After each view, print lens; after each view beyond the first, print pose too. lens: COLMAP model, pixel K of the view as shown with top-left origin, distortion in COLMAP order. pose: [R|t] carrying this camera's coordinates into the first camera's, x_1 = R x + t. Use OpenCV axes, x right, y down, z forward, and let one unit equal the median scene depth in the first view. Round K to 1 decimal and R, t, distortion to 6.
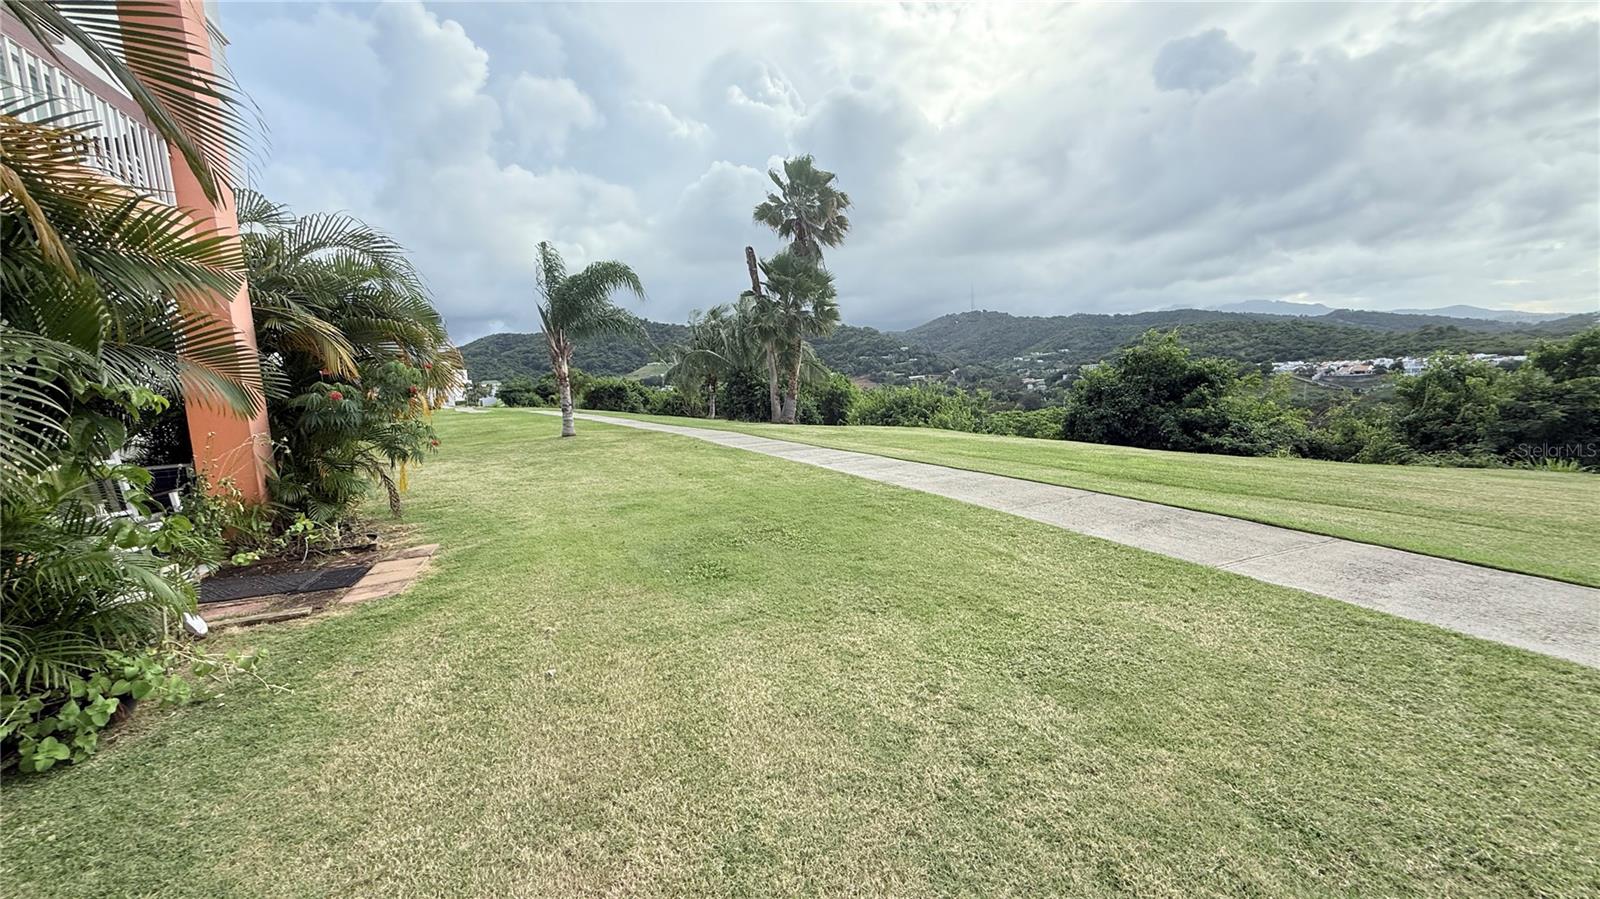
lens RADIAL K [[638.6, 0, 792.8], [0, 638.6, 446.0], [0, 0, 1]] dist [-0.001745, 0.000497]
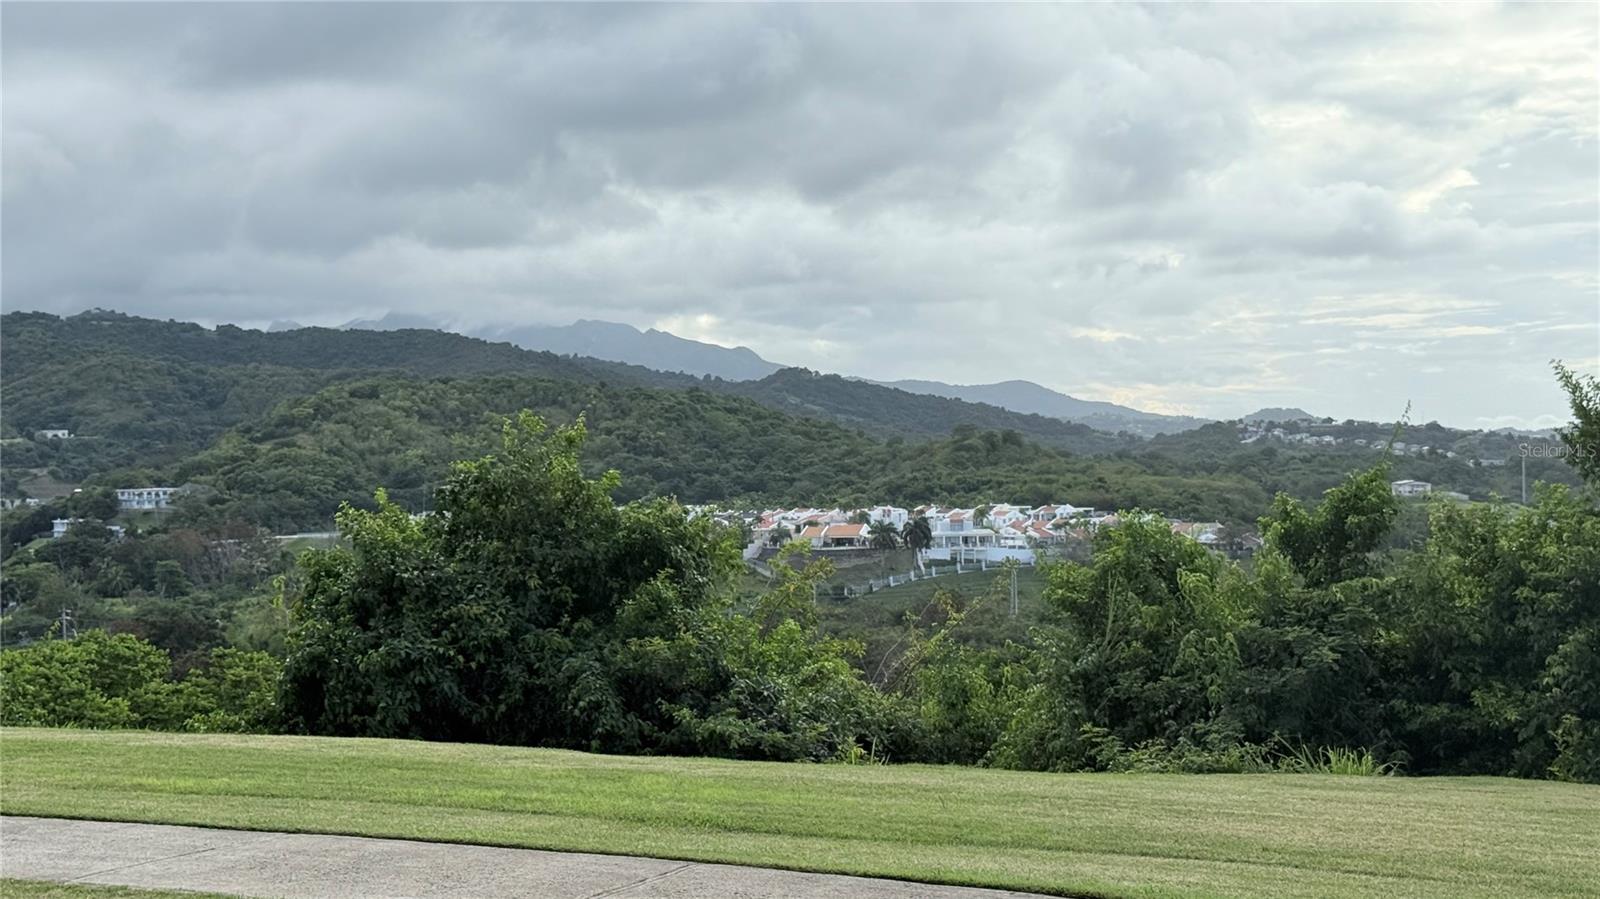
lens RADIAL K [[2419.1, 0, 719.2], [0, 2419.1, 466.1], [0, 0, 1]] dist [0.159846, 0.000000]
pose [[0.760965, 0.048151, 0.647004, -0.223250], [0.034903, 0.992760, -0.114933, 0.002370], [-0.647854, 0.110042, 0.753775, -0.061123]]
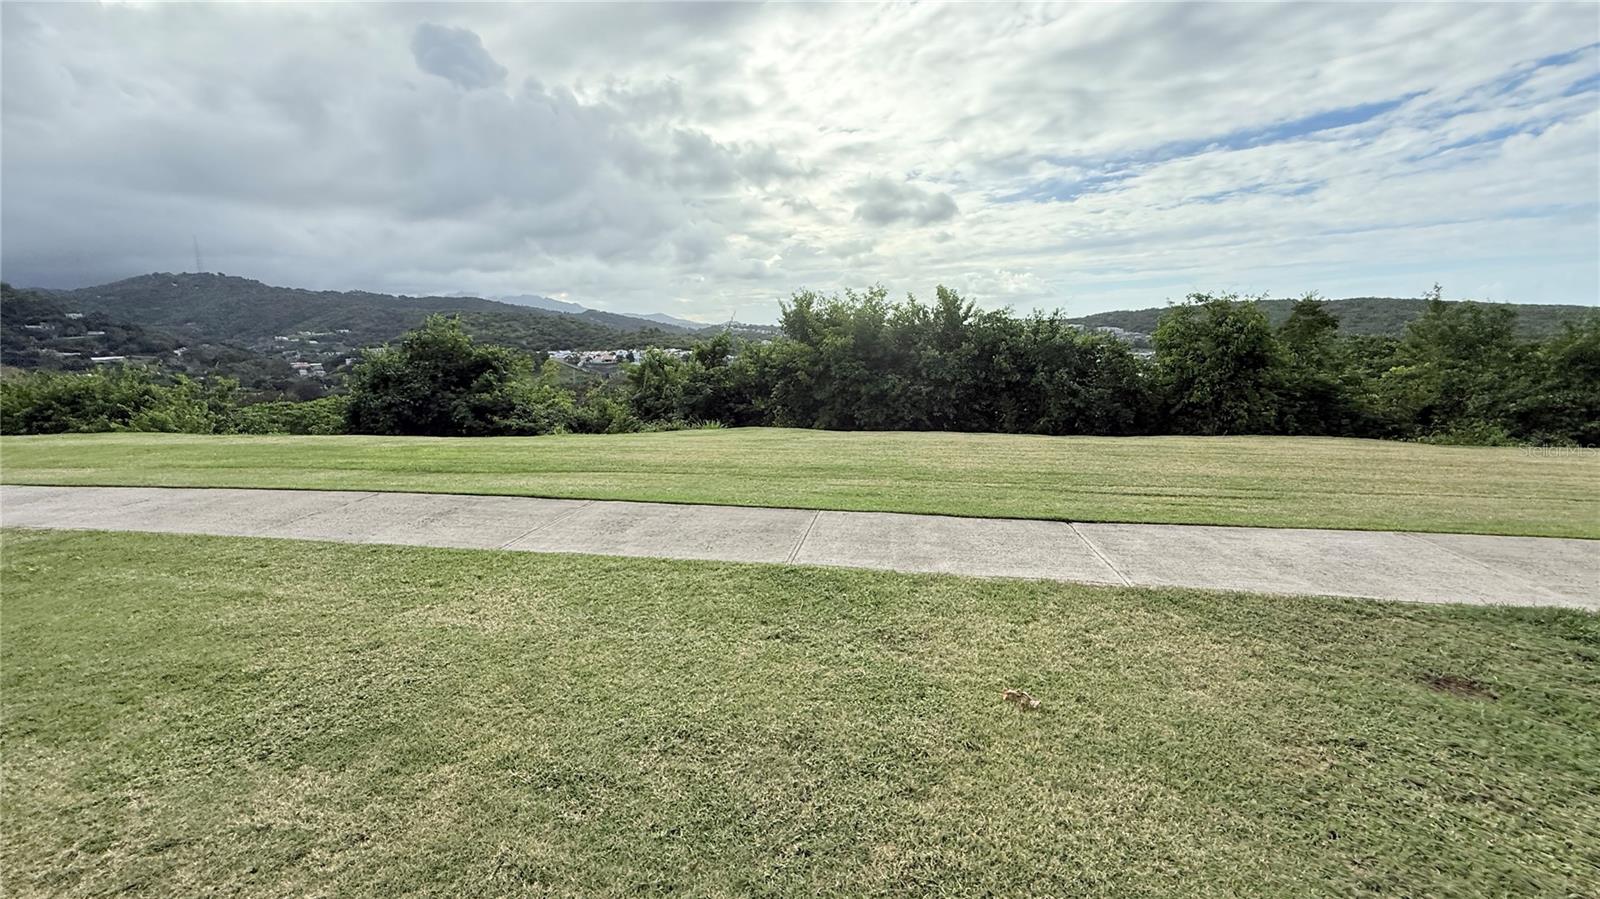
lens RADIAL K [[638.6, 0, 796.9], [0, 638.6, 443.9], [0, 0, 1]] dist [-0.001745, 0.000497]
pose [[0.535121, -0.095589, 0.839350, 0.019330], [0.078937, 0.994888, 0.062977, -0.002428], [-0.841080, 0.032555, 0.539931, 0.007255]]
